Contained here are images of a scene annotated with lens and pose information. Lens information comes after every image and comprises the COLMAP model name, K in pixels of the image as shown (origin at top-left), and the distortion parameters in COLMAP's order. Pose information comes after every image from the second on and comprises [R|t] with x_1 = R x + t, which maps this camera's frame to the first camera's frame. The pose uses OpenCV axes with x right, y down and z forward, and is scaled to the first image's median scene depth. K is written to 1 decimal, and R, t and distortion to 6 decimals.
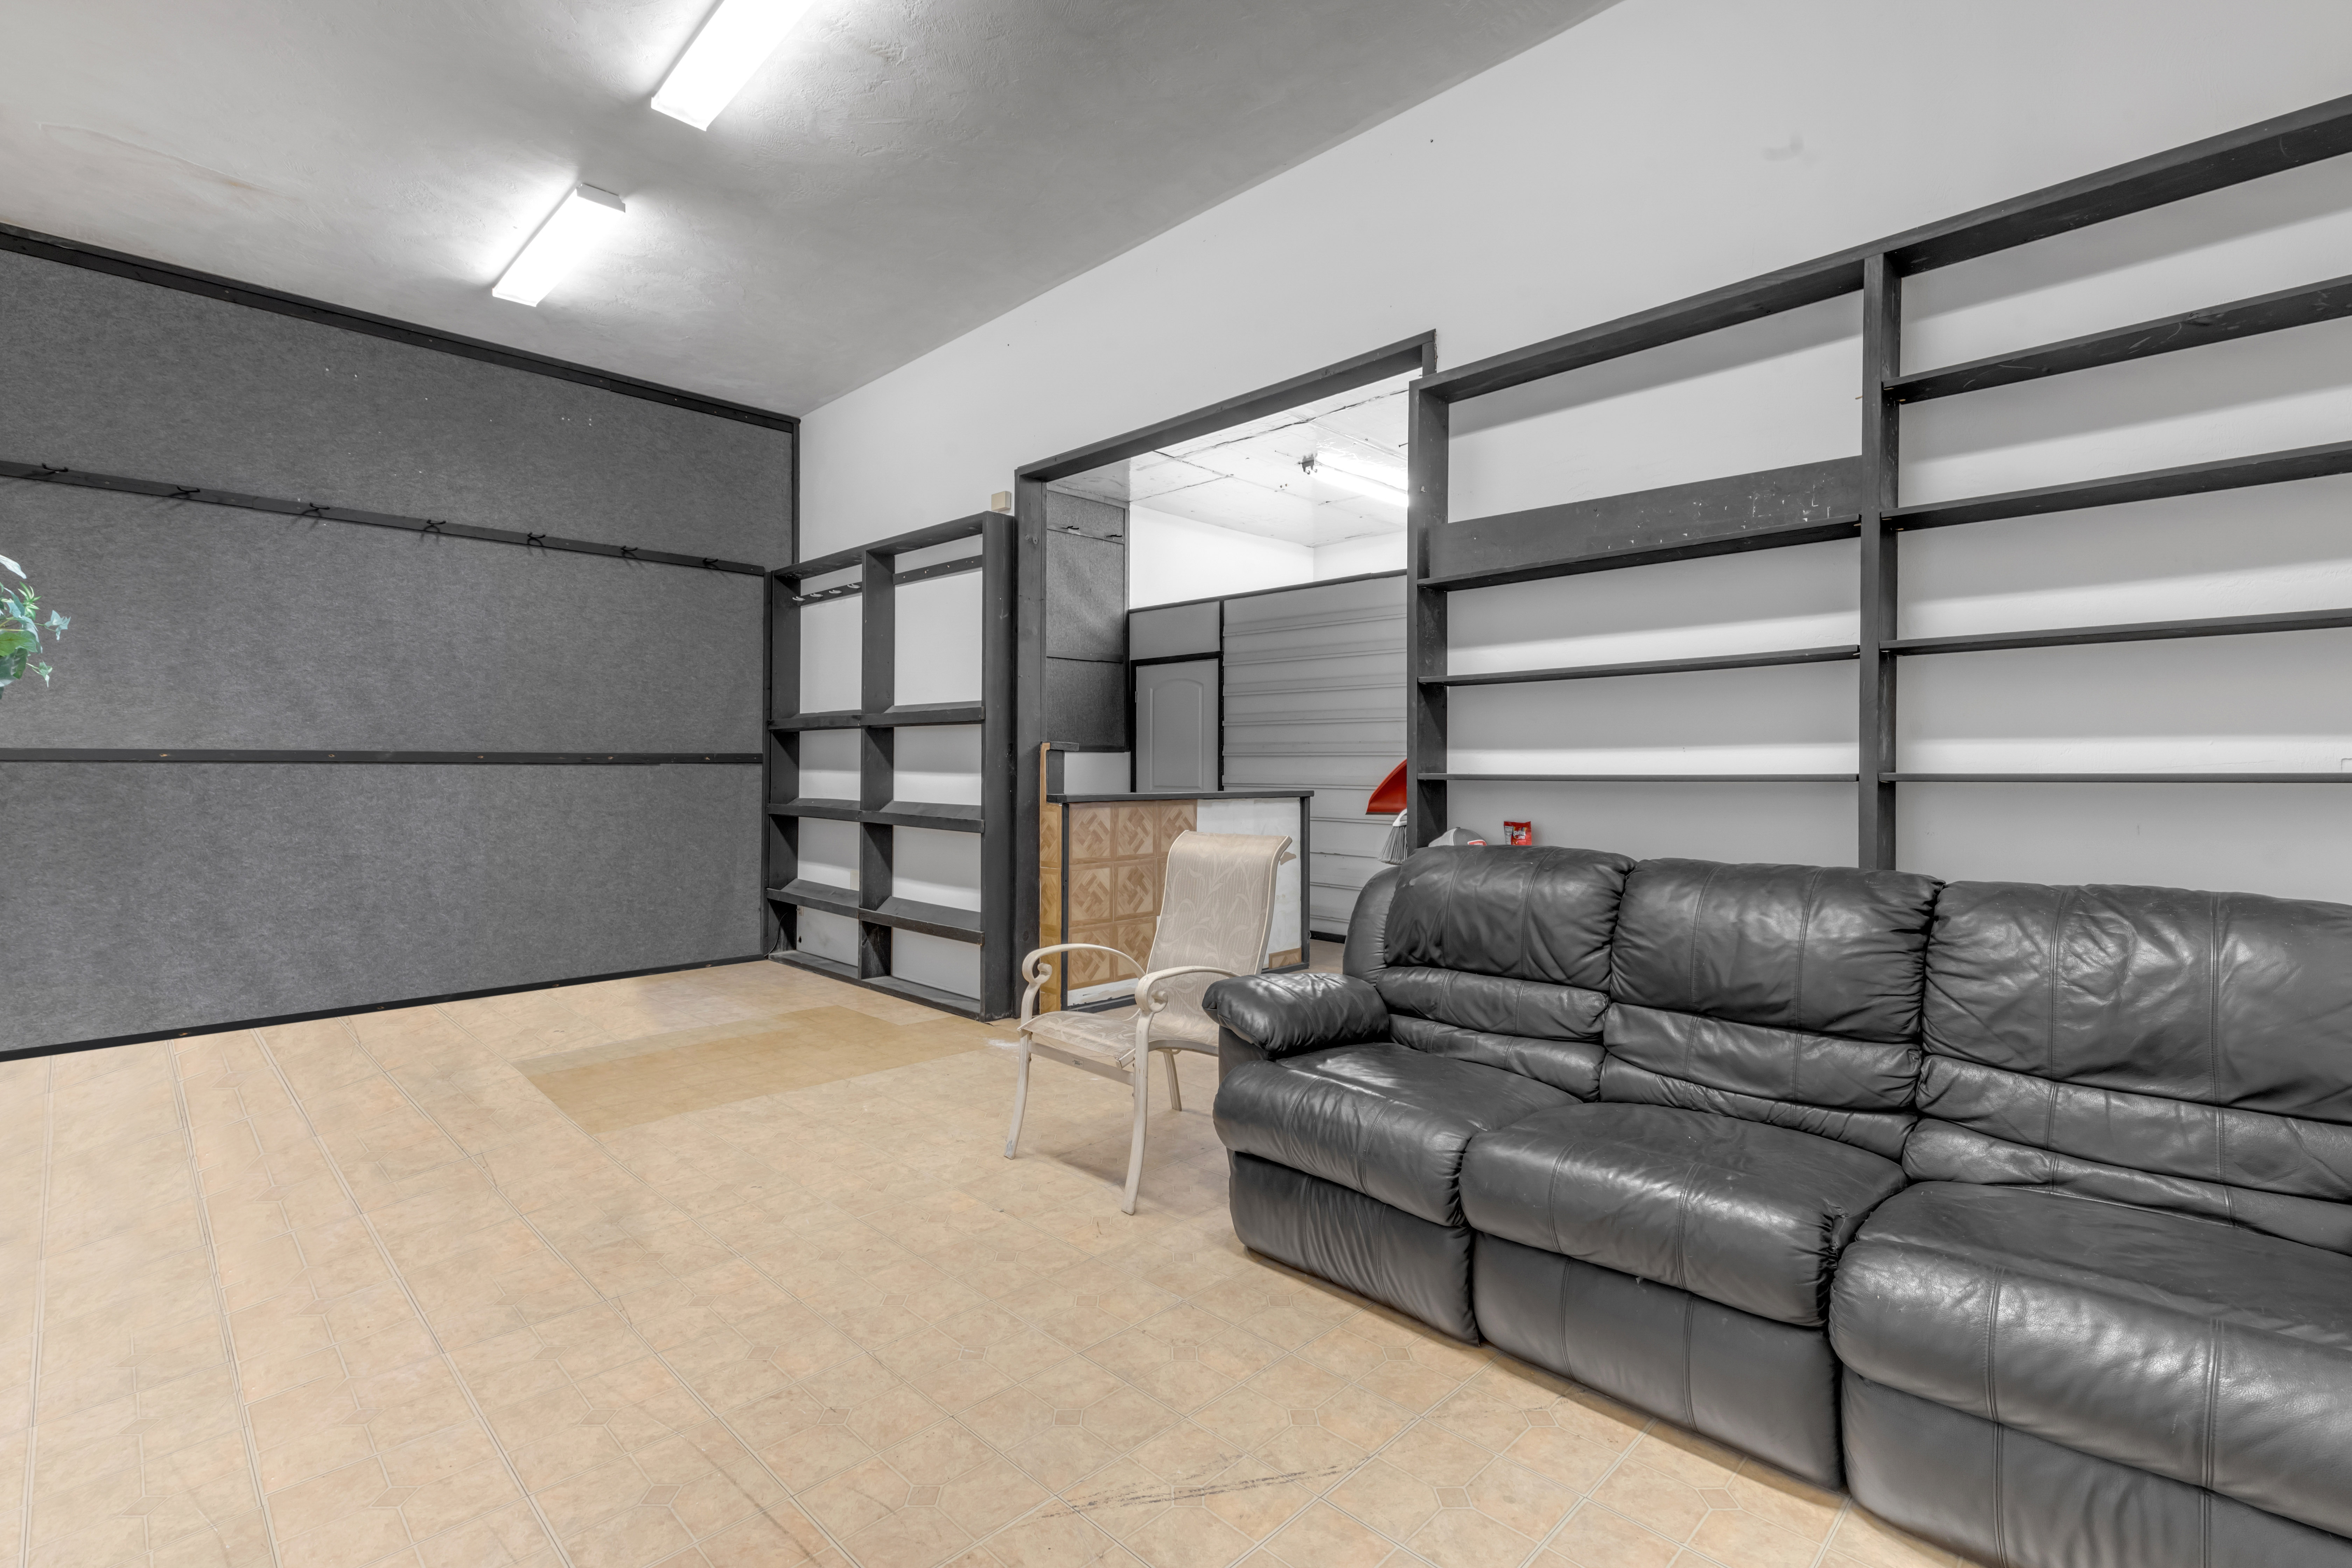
lens RADIAL K [[1057.8, 0, 1174.1], [0, 1057.8, 760.6], [0, 0, 1]] dist [-0.000996, 0.001487]
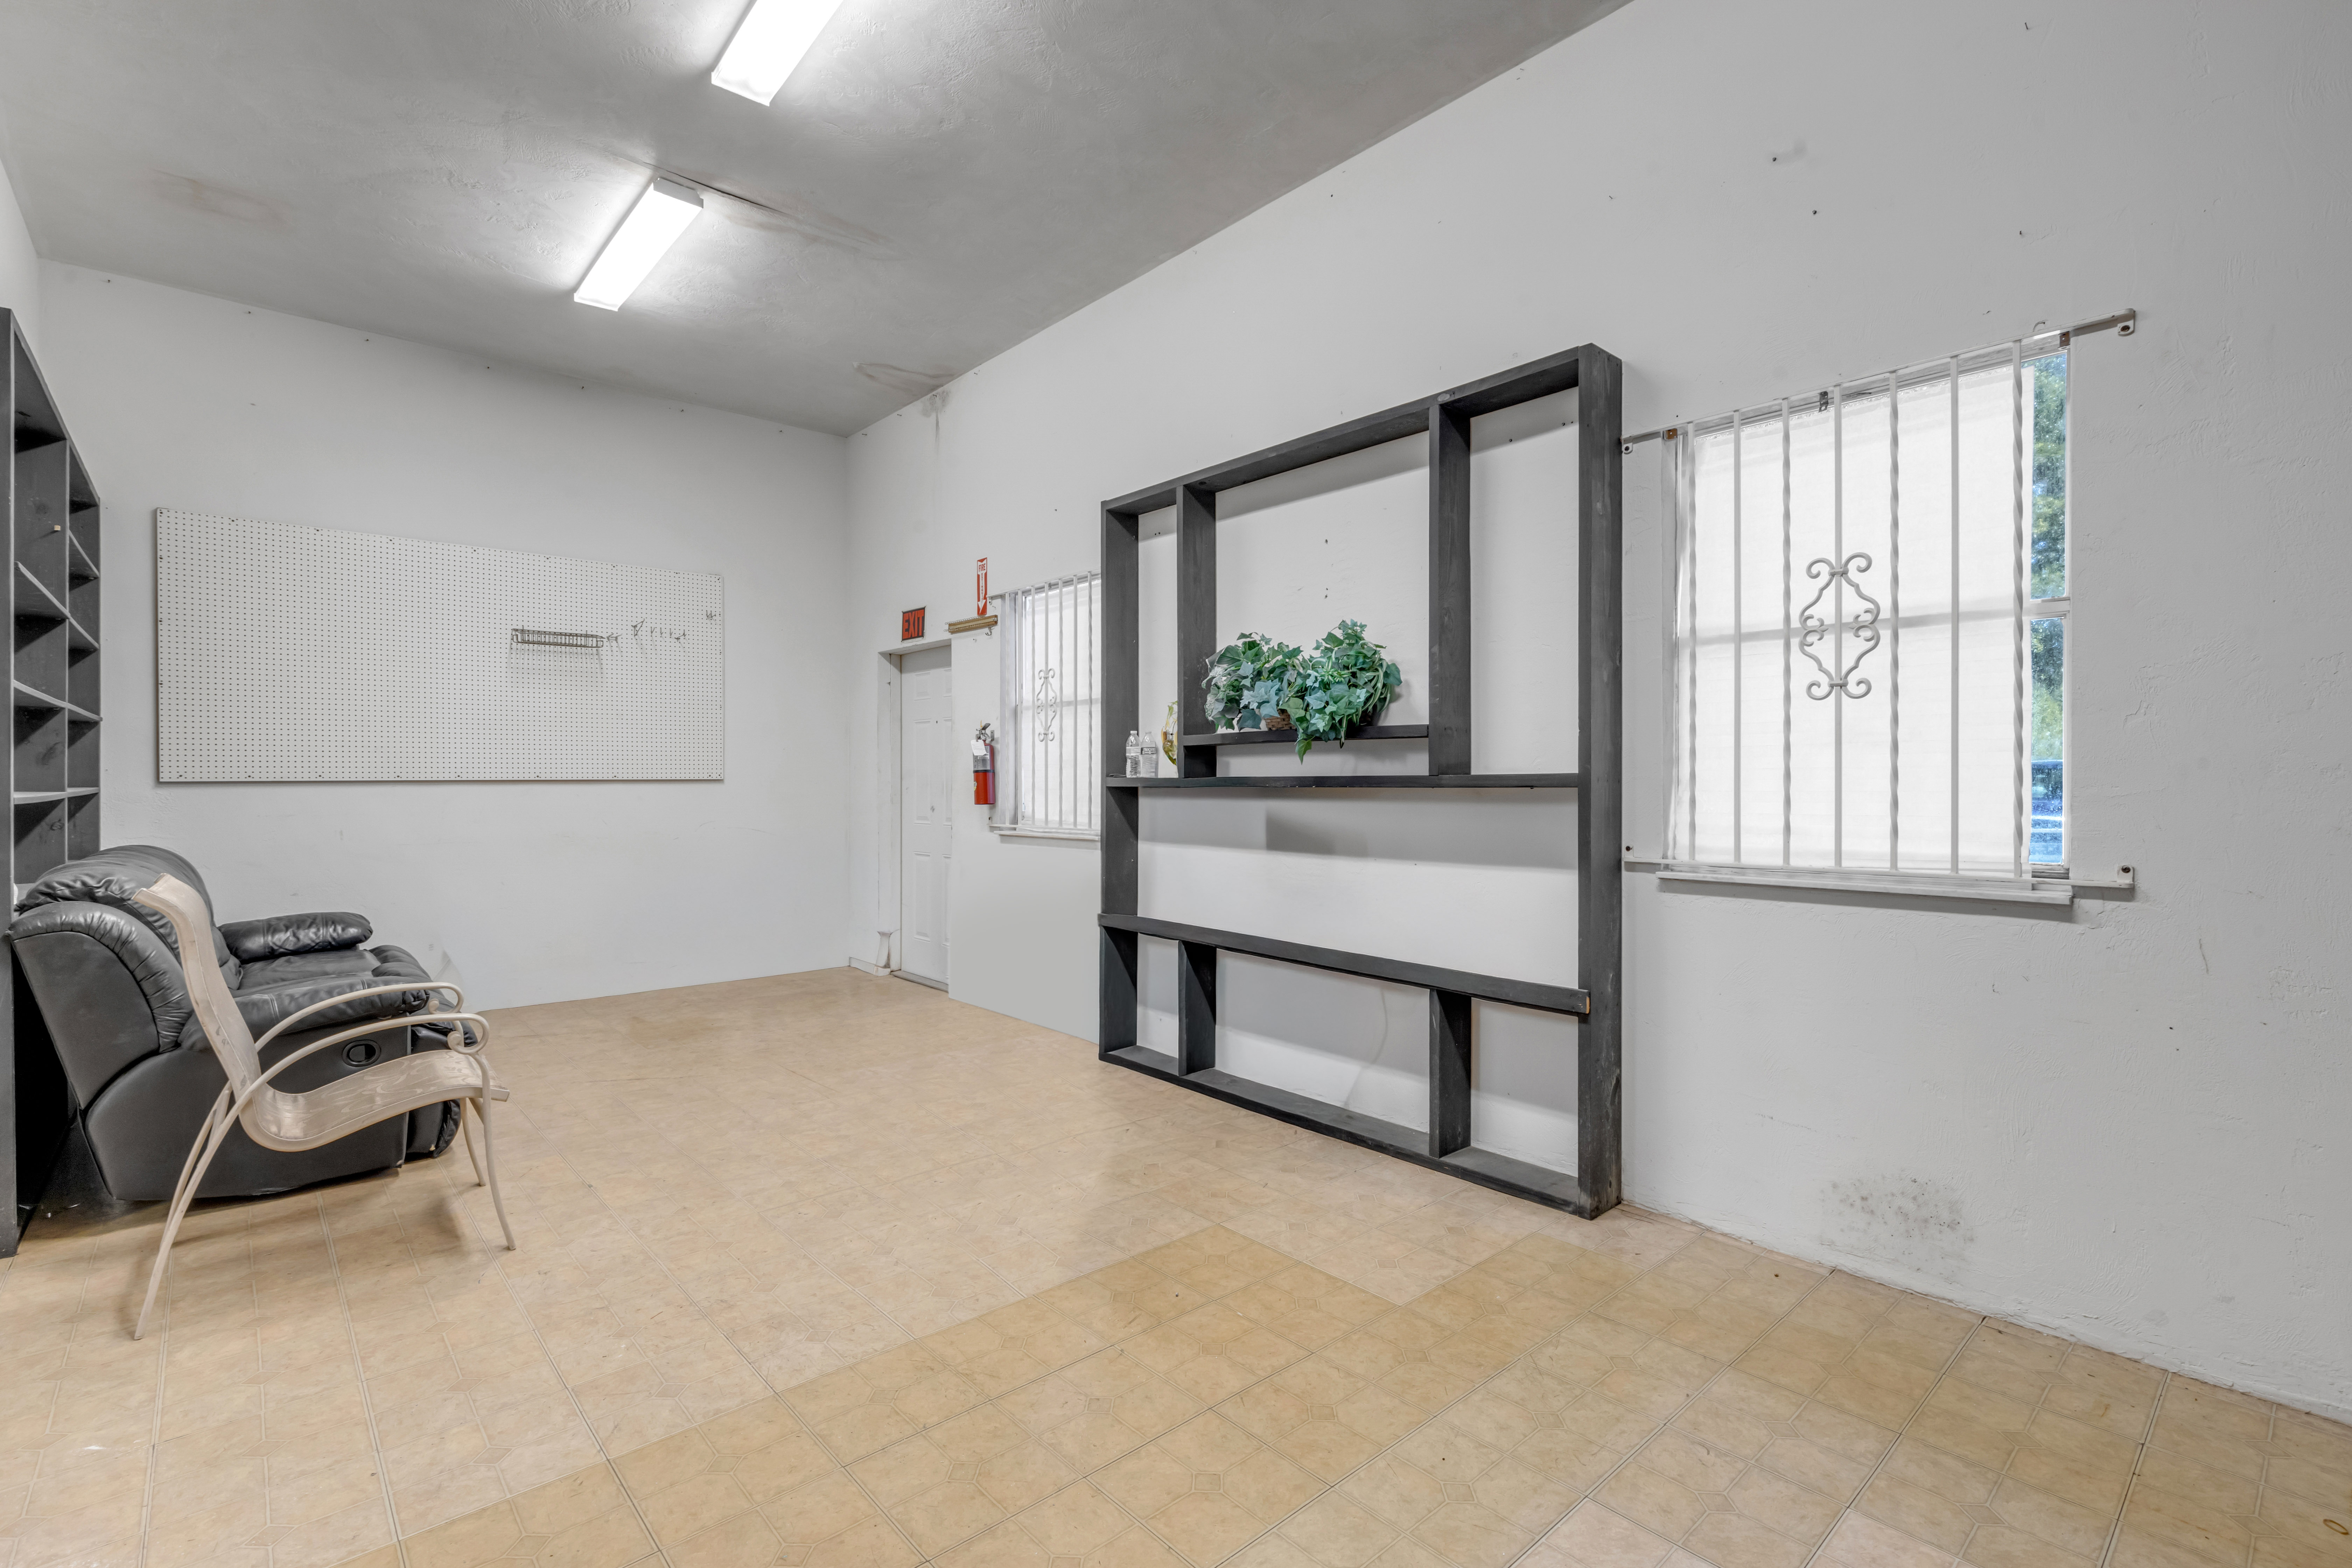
lens RADIAL K [[1057.7, 0, 1176.8], [0, 1057.7, 778.0], [0, 0, 1]] dist [-0.000996, 0.001487]
pose [[-0.998413, -0.001949, 0.056291, -0.438928], [-0.002585, 0.999934, -0.011232, 0.003705], [-0.056265, -0.011360, -0.998351, 1.084919]]
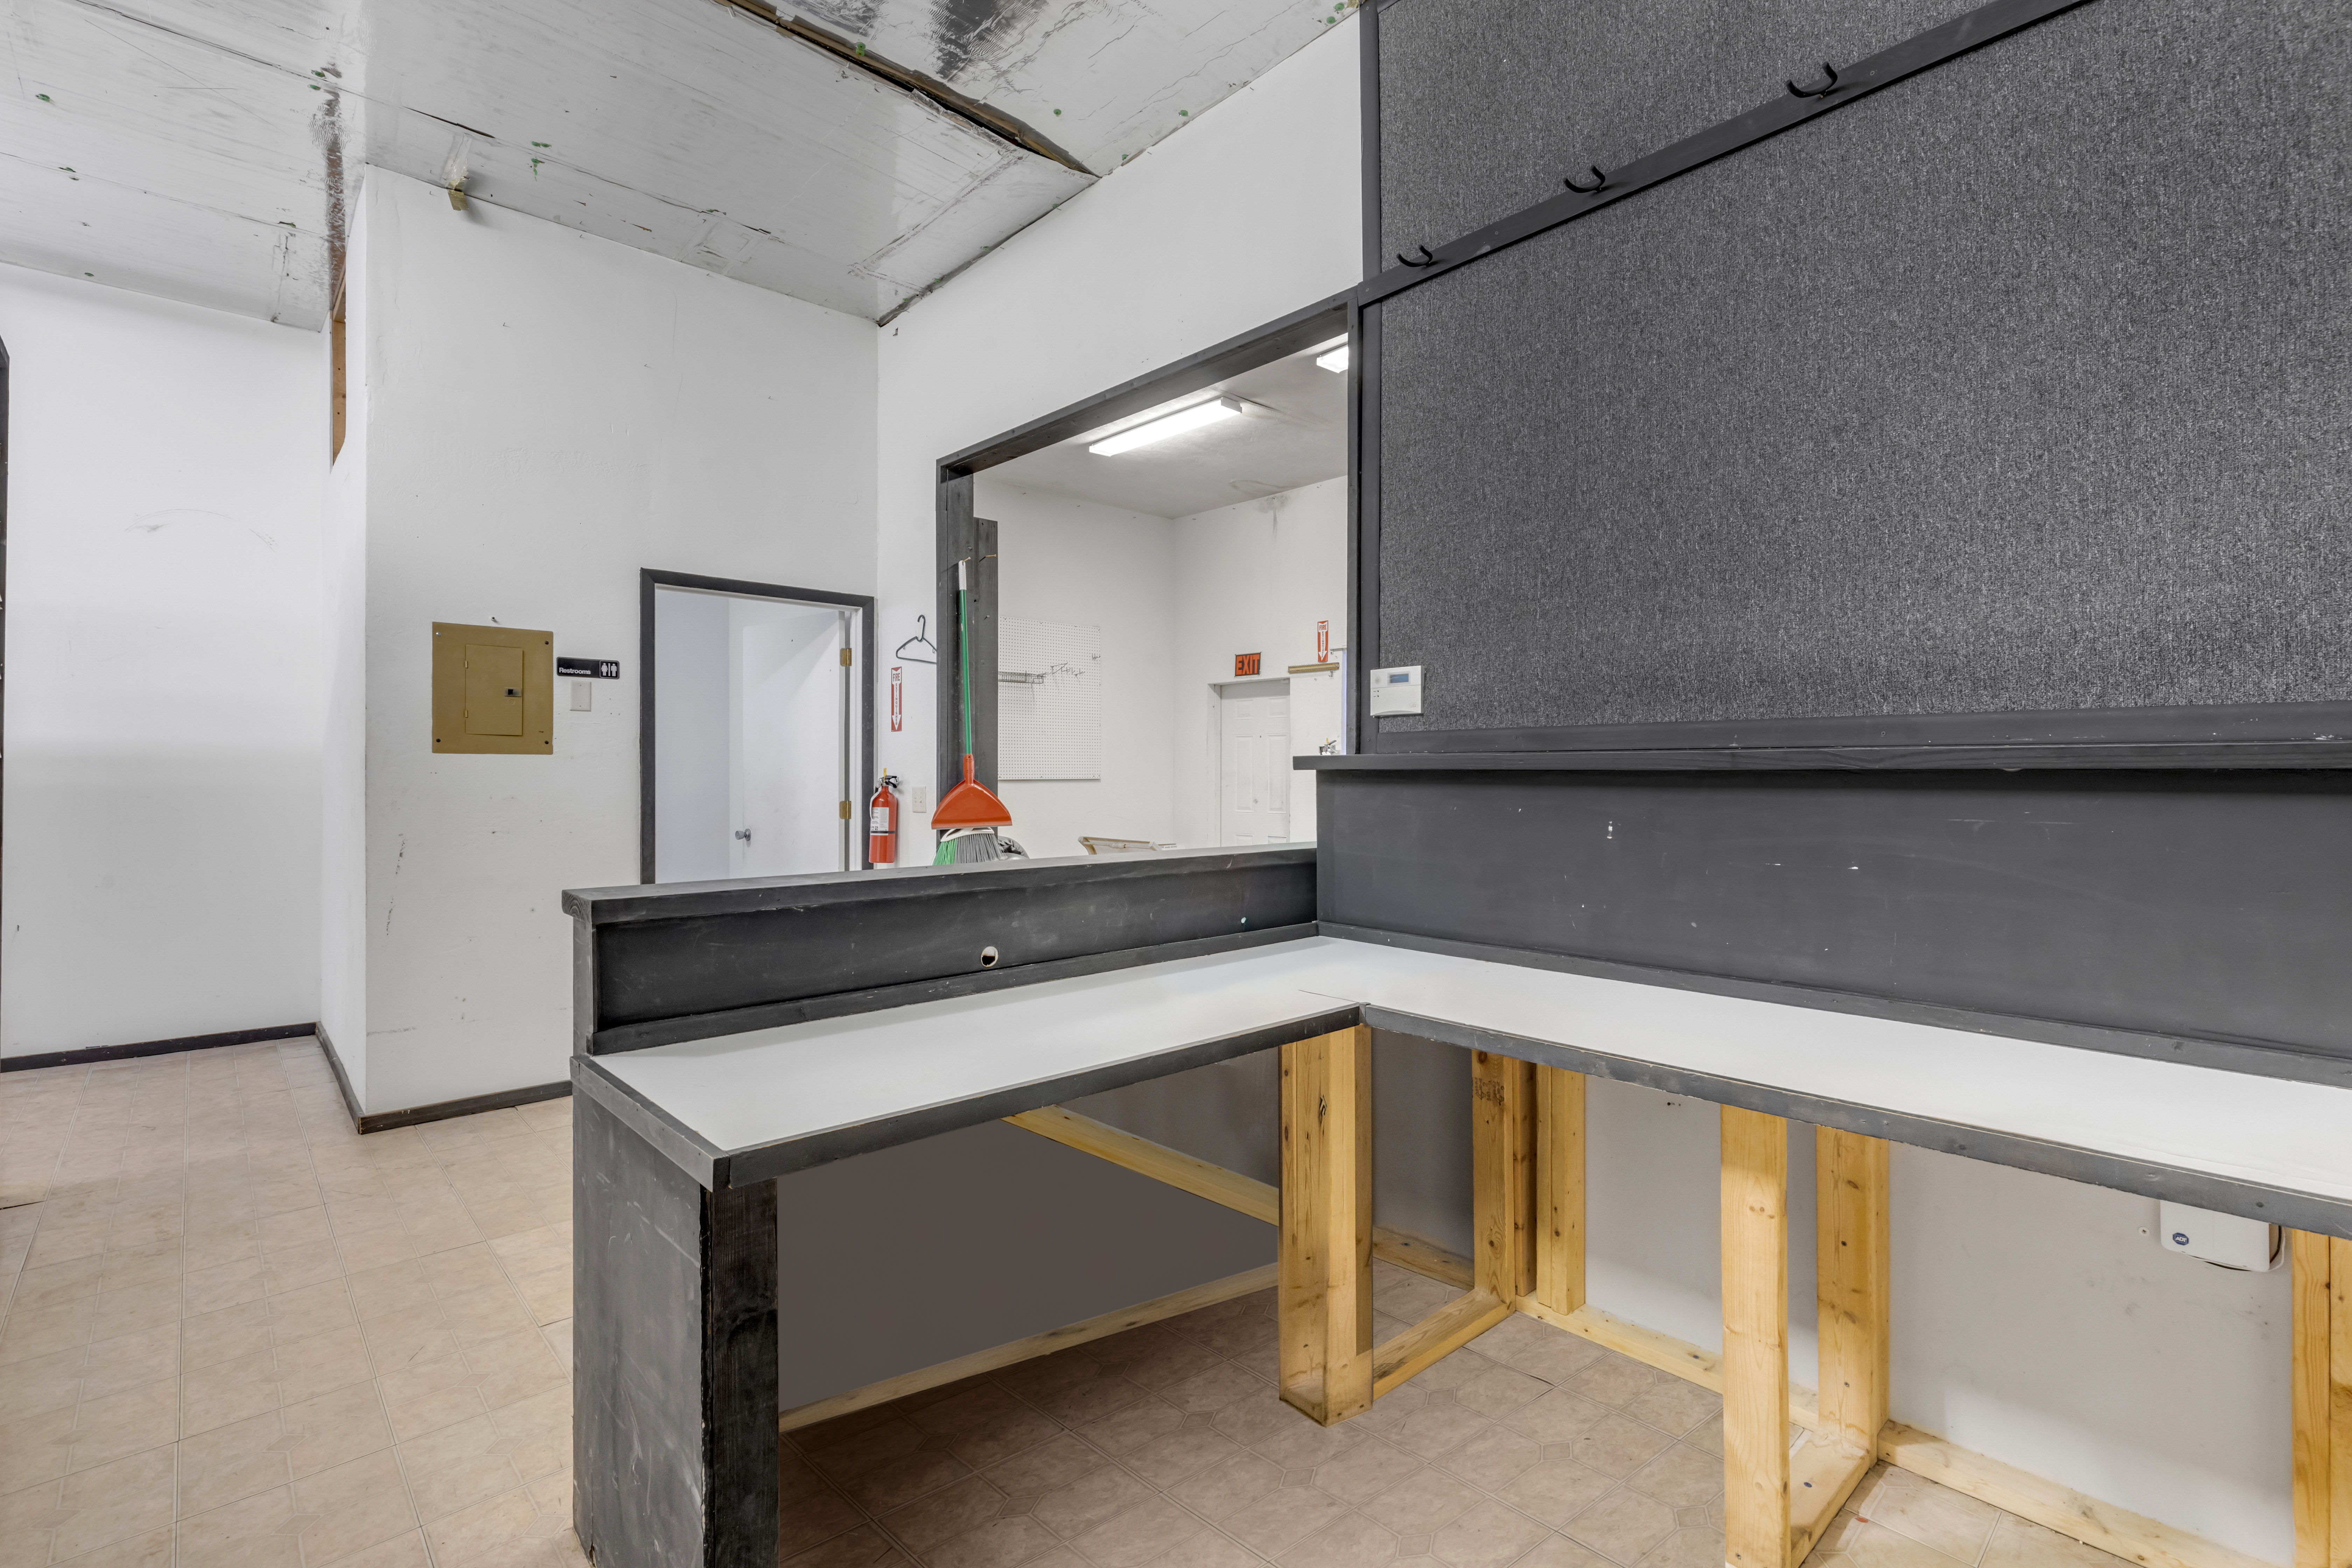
lens RADIAL K [[1057.8, 0, 1188.9], [0, 1057.8, 775.0], [0, 0, 1]] dist [-0.000996, 0.001487]
pose [[-0.999352, -0.005907, 0.035500, -0.059054], [-0.006213, 0.999944, -0.008514, -0.000292], [-0.035447, -0.008729, -0.999333, 1.505744]]
